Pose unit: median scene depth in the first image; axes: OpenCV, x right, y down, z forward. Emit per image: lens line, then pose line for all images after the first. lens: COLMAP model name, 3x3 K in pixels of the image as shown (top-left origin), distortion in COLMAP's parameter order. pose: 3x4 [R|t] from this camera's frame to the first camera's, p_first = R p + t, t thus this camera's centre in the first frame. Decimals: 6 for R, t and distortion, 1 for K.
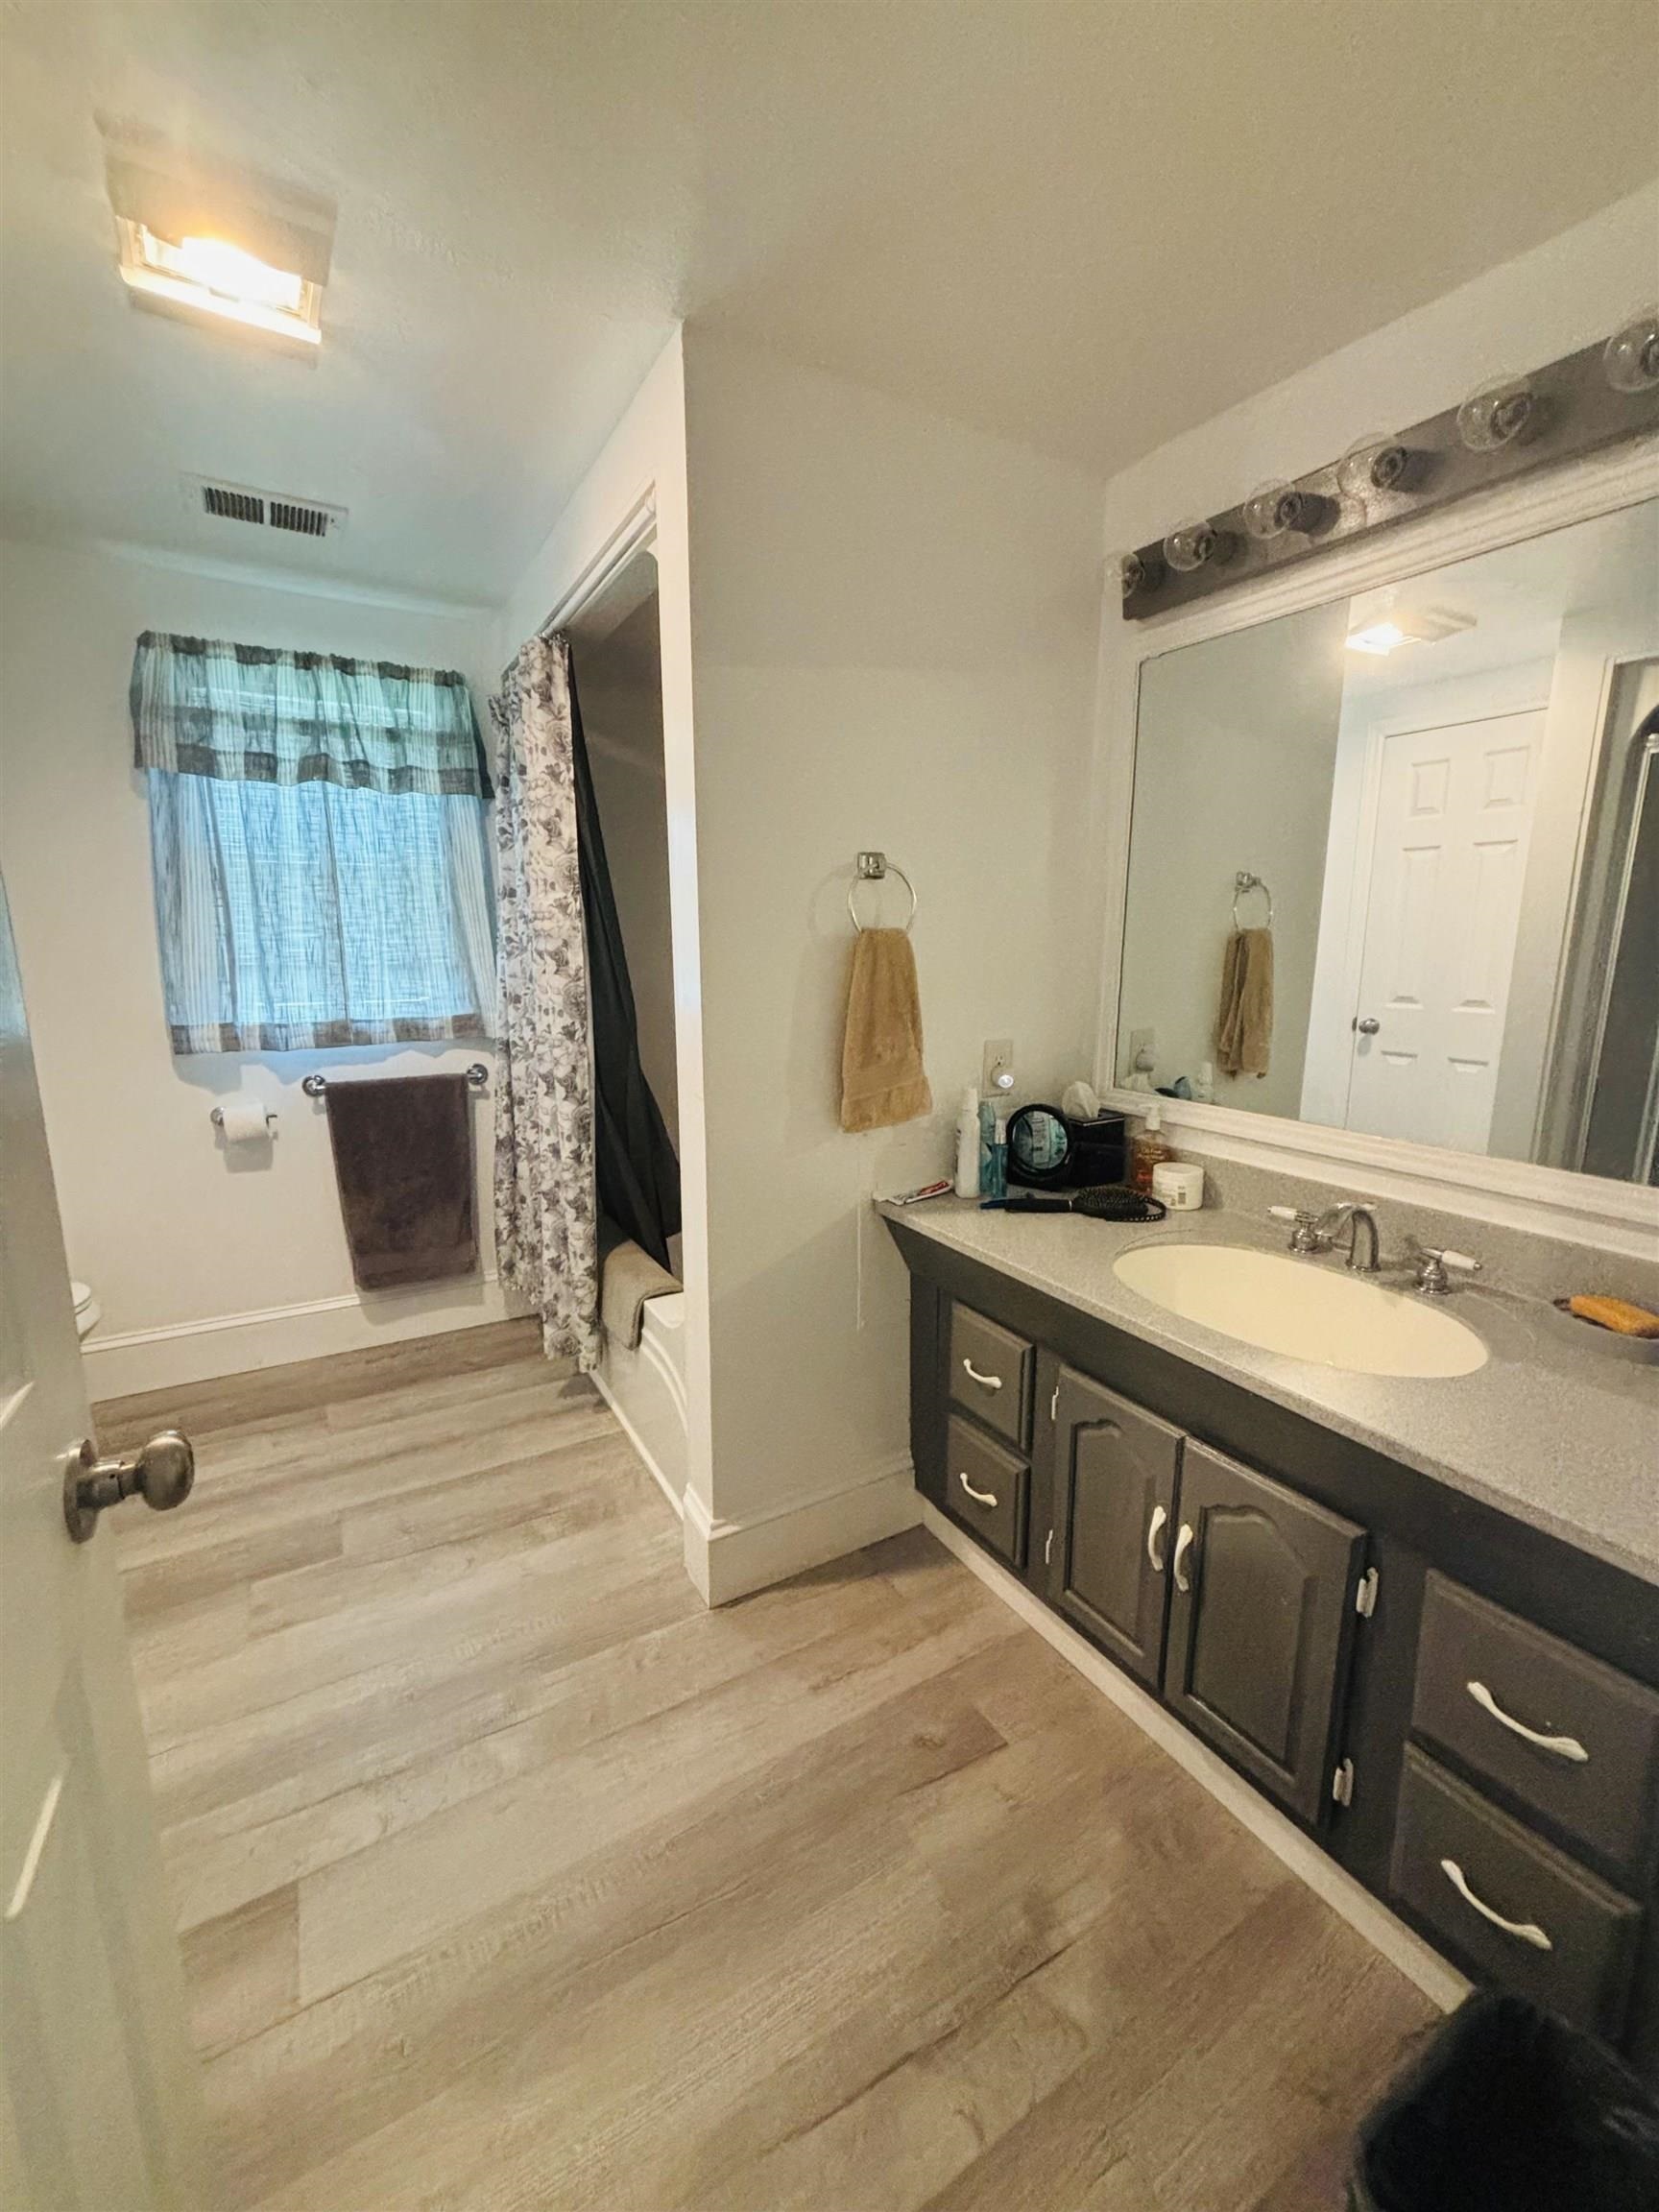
lens RADIAL K [[894.9, 0, 826.8], [0, 894.9, 1101.2], [0, 0, 1]] dist [0.004108, 0.000256]
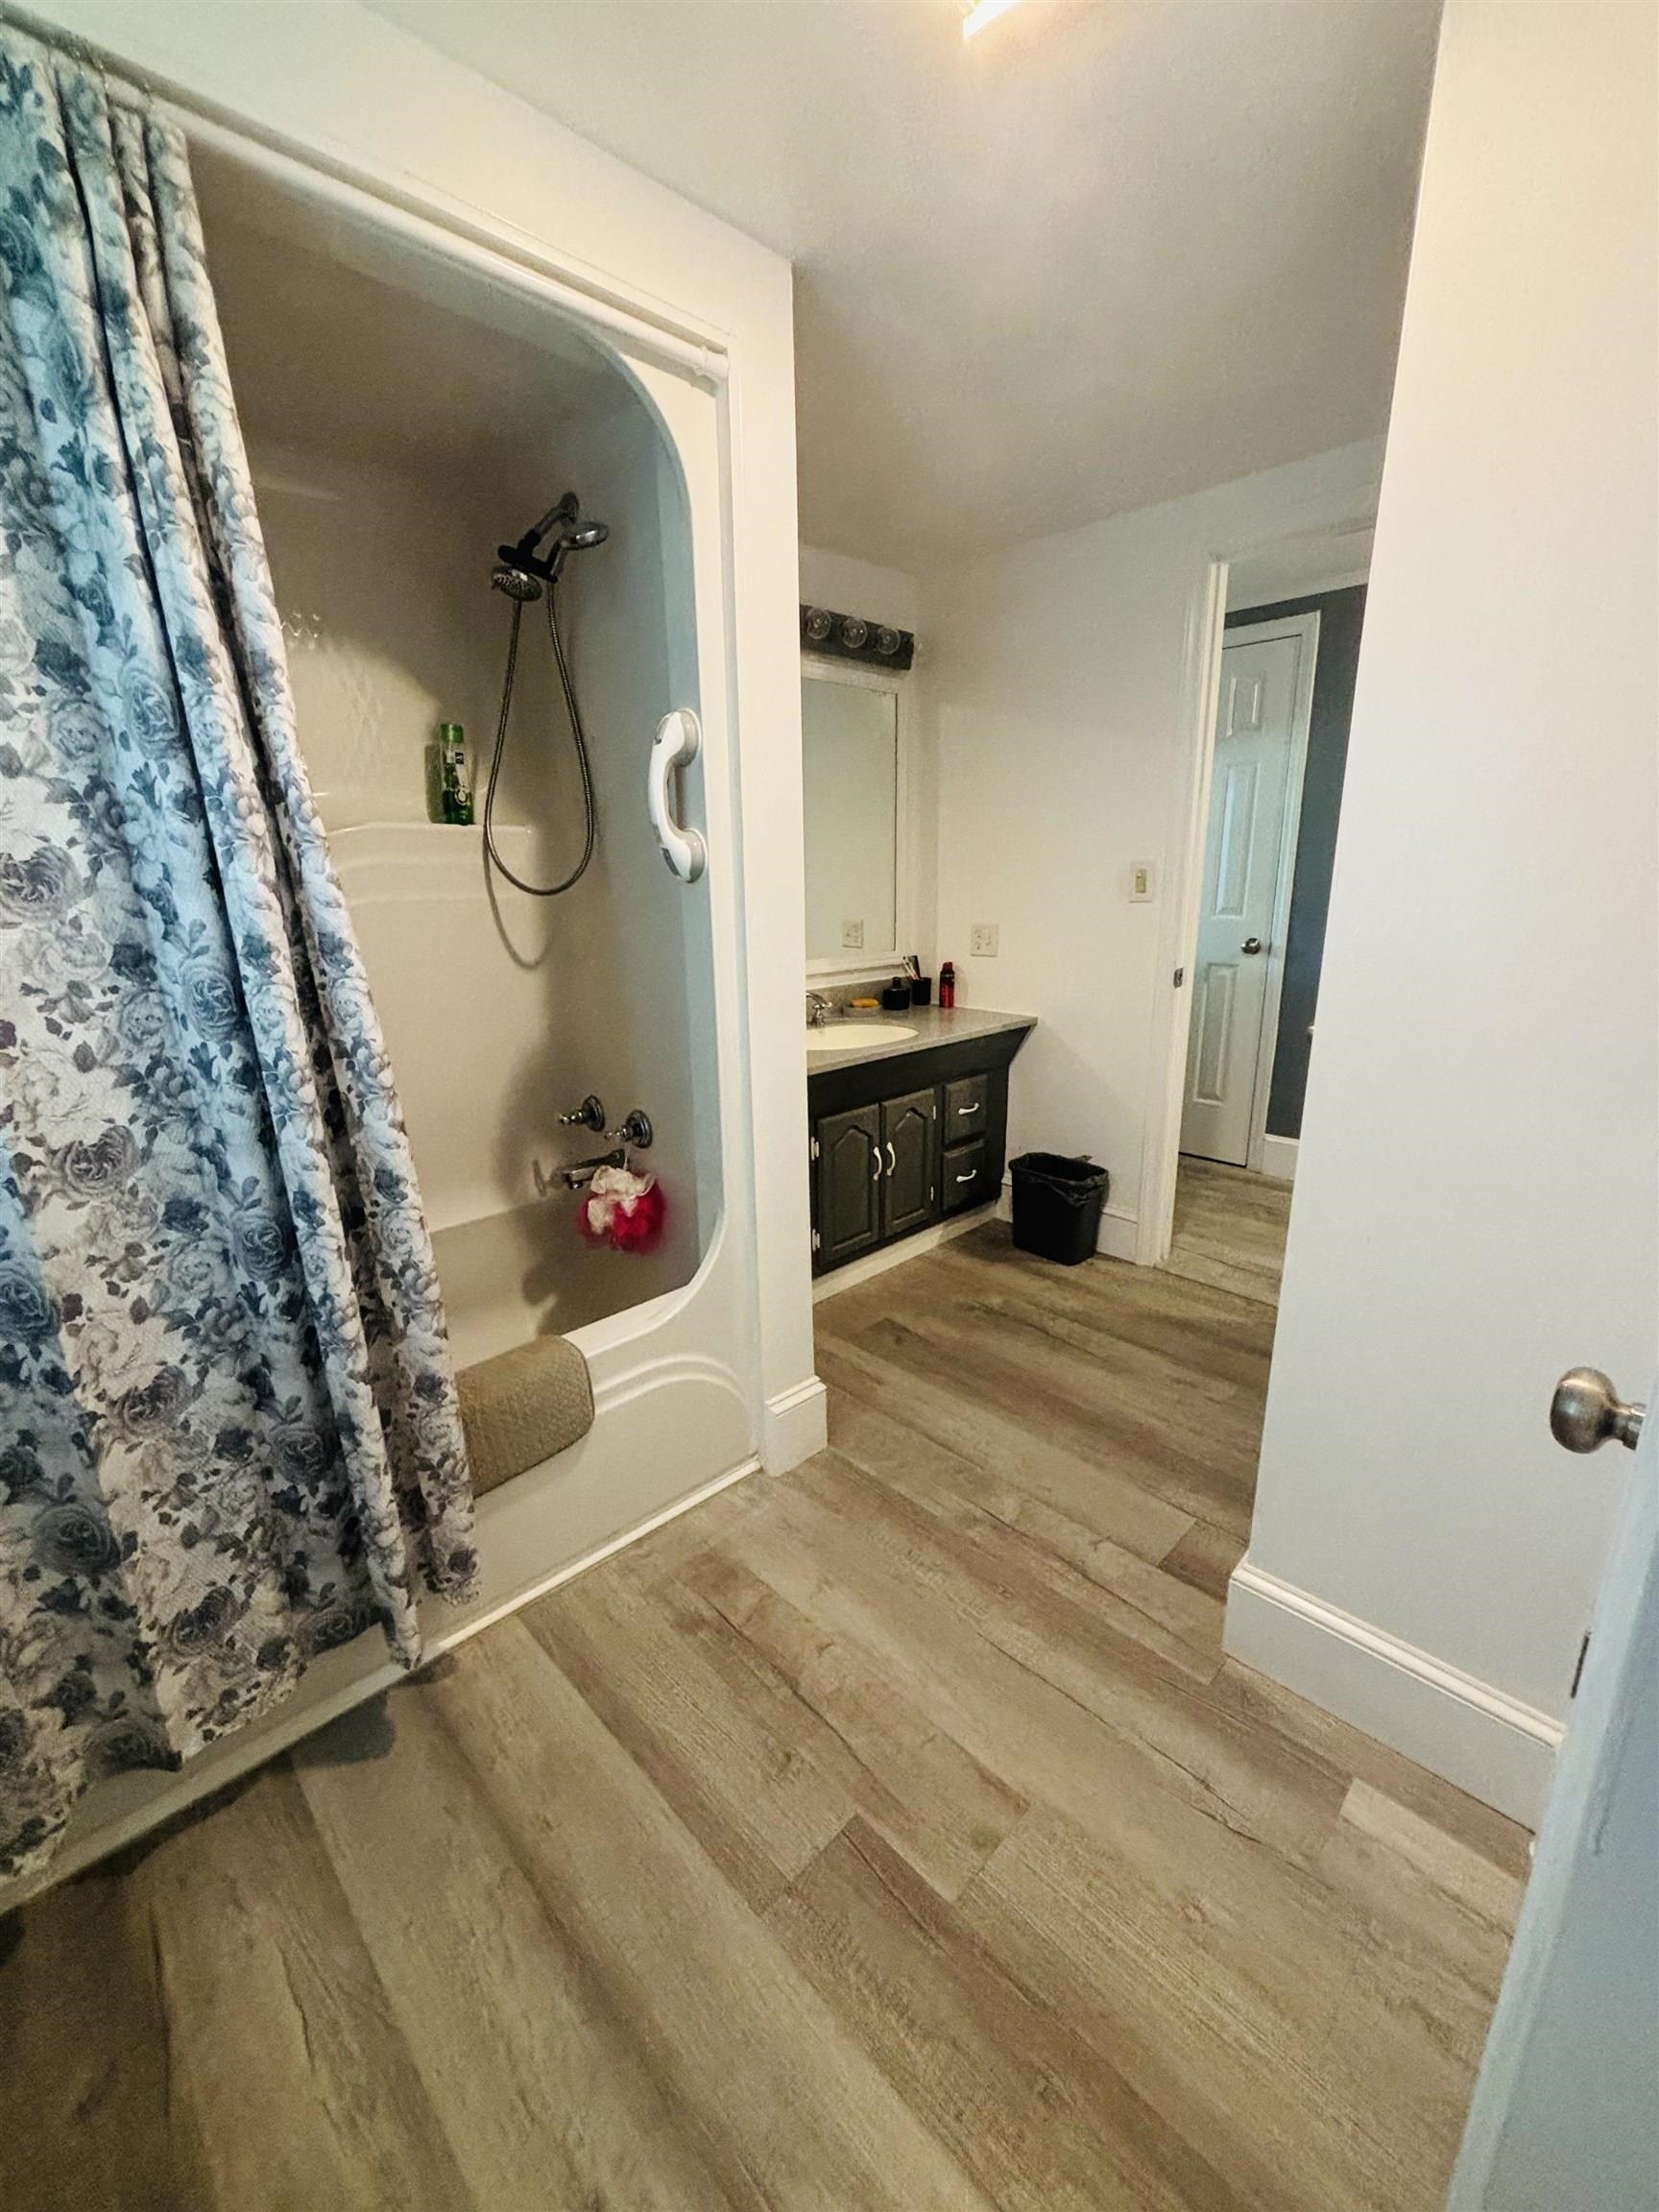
lens RADIAL K [[894.9, 0, 824.9], [0, 894.9, 1111.0], [0, 0, 1]] dist [0.004108, 0.000256]
pose [[-0.235687, -0.249467, 0.939265, -1.017287], [0.195587, 0.934540, 0.297290, -0.165859], [-0.951944, 0.253776, -0.171466, 1.003867]]
